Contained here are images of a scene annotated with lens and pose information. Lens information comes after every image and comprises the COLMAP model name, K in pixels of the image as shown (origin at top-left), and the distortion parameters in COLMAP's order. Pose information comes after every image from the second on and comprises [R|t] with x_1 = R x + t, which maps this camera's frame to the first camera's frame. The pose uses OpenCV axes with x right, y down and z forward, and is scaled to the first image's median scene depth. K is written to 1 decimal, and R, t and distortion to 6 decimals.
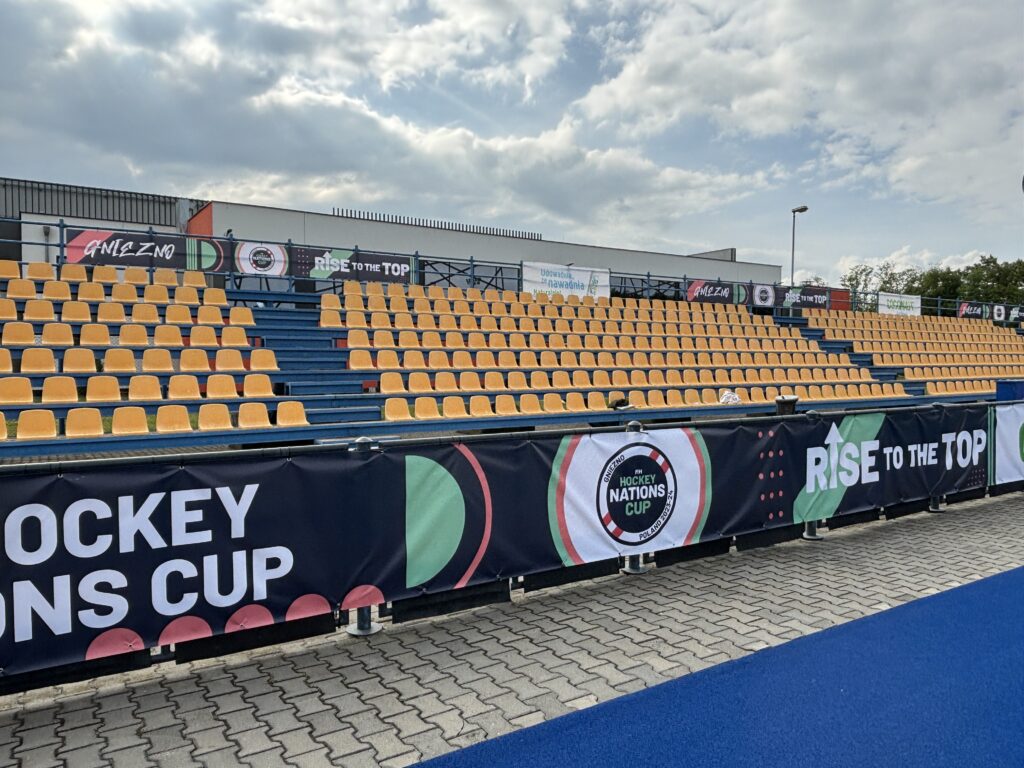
lens RADIAL K [[705.7, 0, 512.0], [0, 705.7, 384.0], [0, 0, 1]] dist [0.019022, -0.002732]
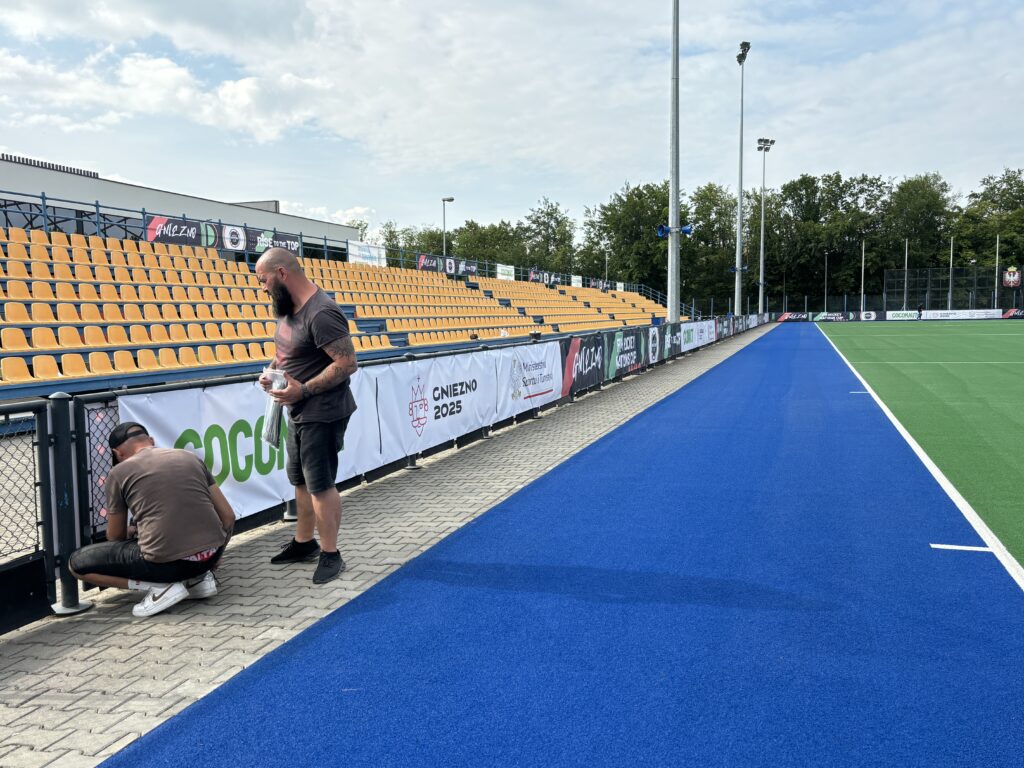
lens RADIAL K [[898.0, 0, 512.0], [0, 898.0, 384.0], [0, 0, 1]] dist [-0.007248, -0.003009]
pose [[0.761479, -0.057255, 0.645656, -1.199047], [0.028045, 0.998069, 0.055431, 0.025241], [-0.647583, -0.024102, 0.761614, -0.740210]]
